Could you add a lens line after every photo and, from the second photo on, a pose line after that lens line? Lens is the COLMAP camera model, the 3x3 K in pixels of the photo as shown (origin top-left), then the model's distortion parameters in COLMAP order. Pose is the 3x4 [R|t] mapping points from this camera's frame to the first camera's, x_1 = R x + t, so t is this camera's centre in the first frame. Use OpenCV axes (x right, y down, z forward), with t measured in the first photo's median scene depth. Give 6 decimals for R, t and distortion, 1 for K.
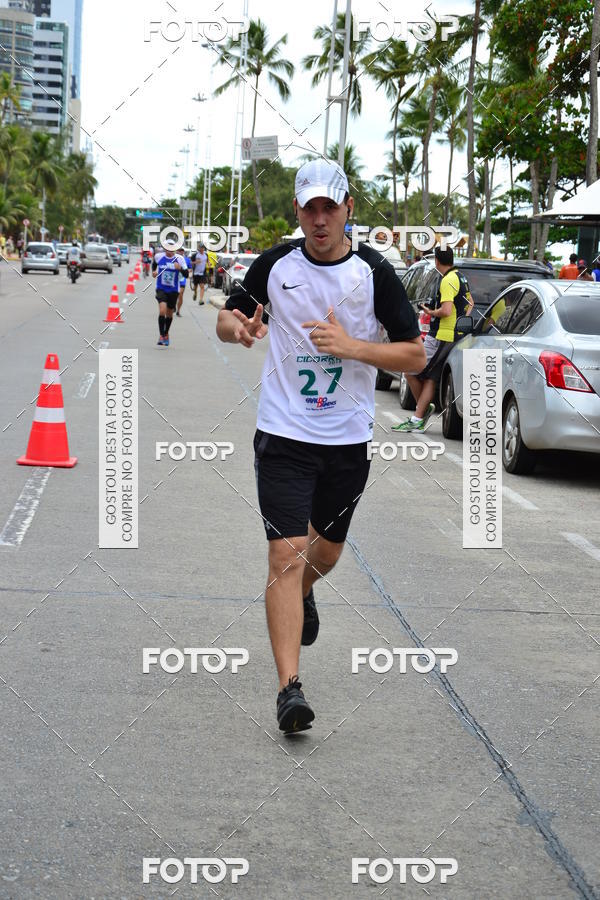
lens RADIAL K [[3091.4, 0, 183.7], [0, 3091.4, 449.7], [0, 0, 1]] dist [-0.057312, 0.730267]
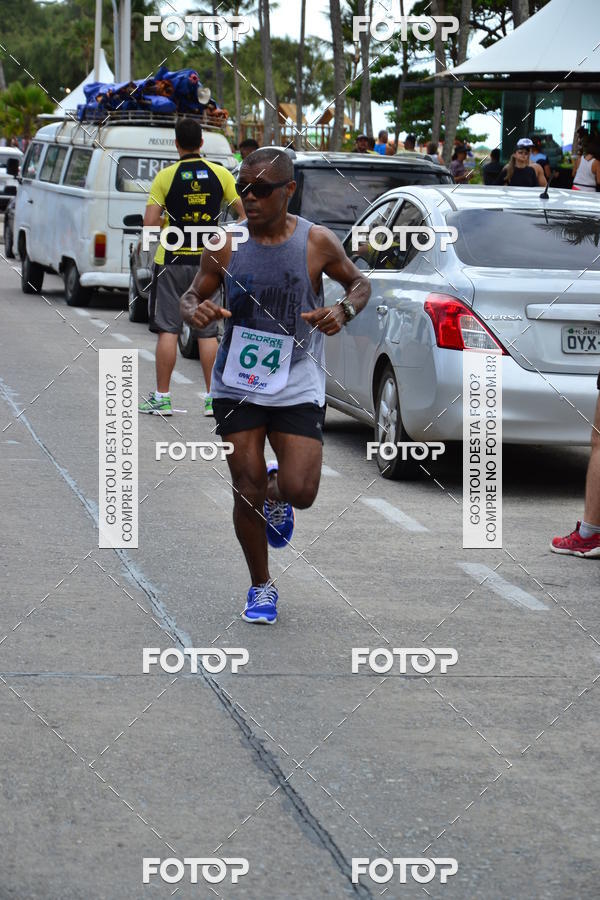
lens RADIAL K [[3642.9, 0, 278.5], [0, 3642.9, 449.0], [0, 0, 1]] dist [0.126224, 1.936526]
pose [[0.994038, -0.033528, 0.103747, 0.001621], [0.033297, 0.999438, 0.003960, -0.003240], [-0.103821, -0.000482, 0.994596, 0.266771]]
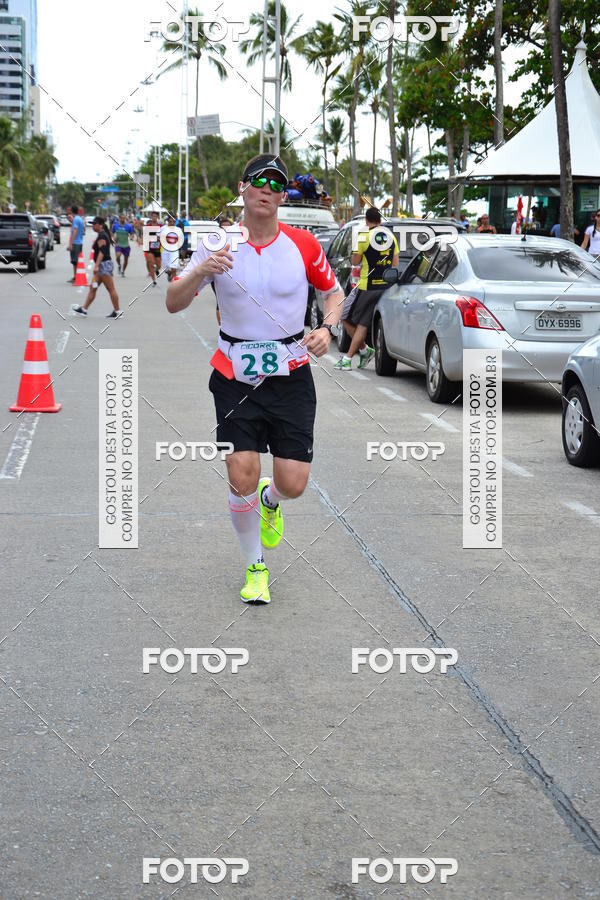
lens RADIAL K [[2293.3, 0, 290.6], [0, 2293.3, 452.2], [0, 0, 1]] dist [-0.034882, 1.142274]
pose [[0.998023, -0.041469, 0.047232, 0.012076], [0.039749, 0.998532, 0.036804, -0.009070], [-0.048689, -0.034853, 0.998206, 0.168982]]
